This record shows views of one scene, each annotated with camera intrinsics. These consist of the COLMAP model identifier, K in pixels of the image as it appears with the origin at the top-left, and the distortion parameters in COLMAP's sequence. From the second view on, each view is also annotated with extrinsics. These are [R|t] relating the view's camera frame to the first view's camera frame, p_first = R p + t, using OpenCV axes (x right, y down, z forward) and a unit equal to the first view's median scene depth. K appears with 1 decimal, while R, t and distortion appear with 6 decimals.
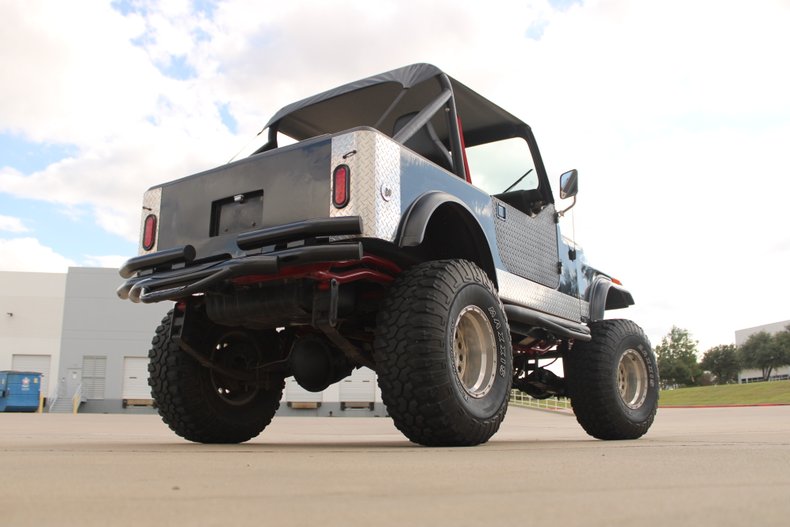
lens RADIAL K [[751.1, 0, 387.6], [0, 751.1, 254.7], [0, 0, 1]] dist [-0.137927, 0.138273]
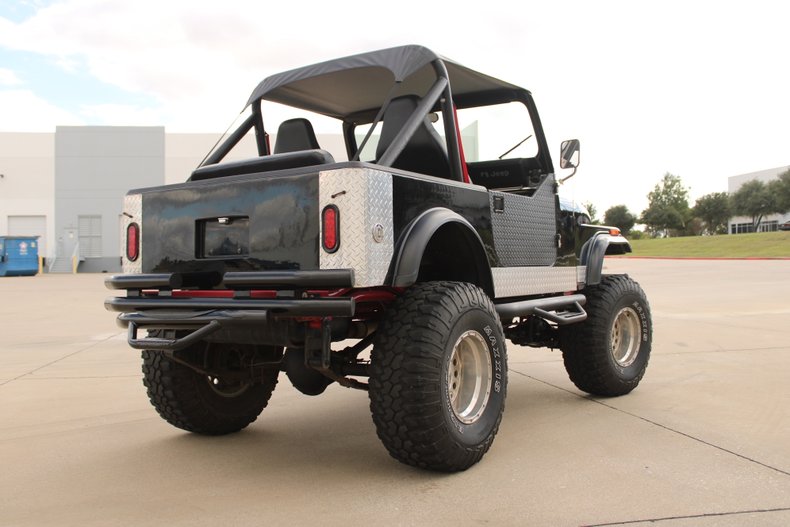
lens RADIAL K [[751.1, 0, 387.6], [0, 751.1, 254.7], [0, 0, 1]] dist [-0.137927, 0.138273]
pose [[0.999885, -0.013525, 0.006921, 0.001916], [0.011790, 0.978065, 0.207967, -0.170352], [-0.009582, -0.207861, 0.978111, 0.045406]]
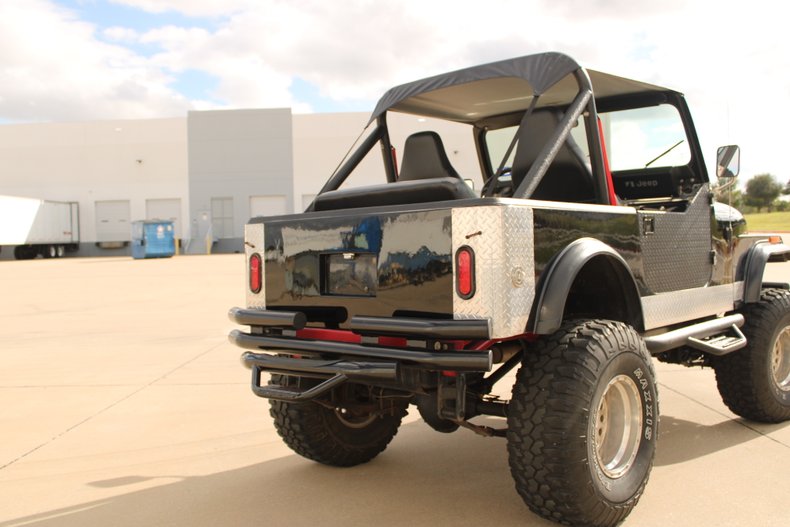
lens RADIAL K [[755.5, 0, 396.0], [0, 755.5, 261.7], [0, 0, 1]] dist [-0.132285, 0.126064]
pose [[0.988270, -0.020266, -0.151364, -0.006152], [0.057254, 0.968031, 0.244208, -0.212875], [0.141575, -0.250010, 0.957837, 0.110167]]
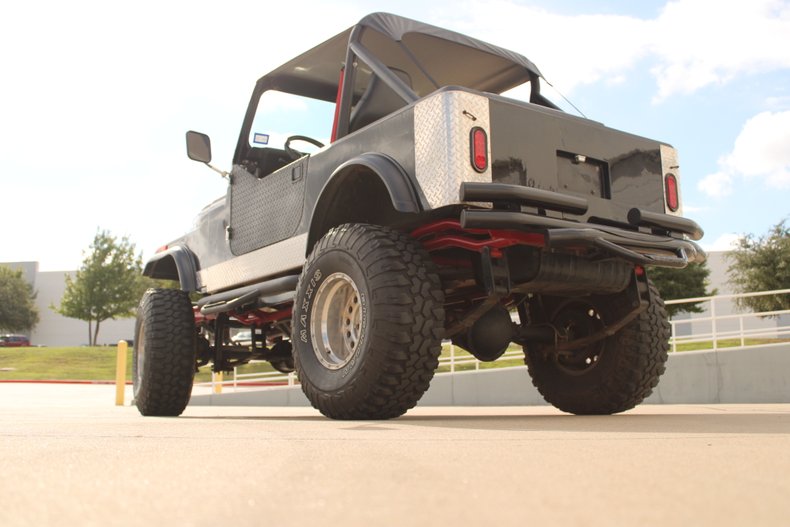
lens RADIAL K [[847.5, 0, 393.3], [0, 847.5, 255.7], [0, 0, 1]] dist [-0.083293, 0.042595]
pose [[0.341267, 0.163421, 0.925651, -0.937909], [-0.210710, 0.973009, -0.094098, 0.146443], [-0.916045, -0.162931, 0.366490, 0.602093]]
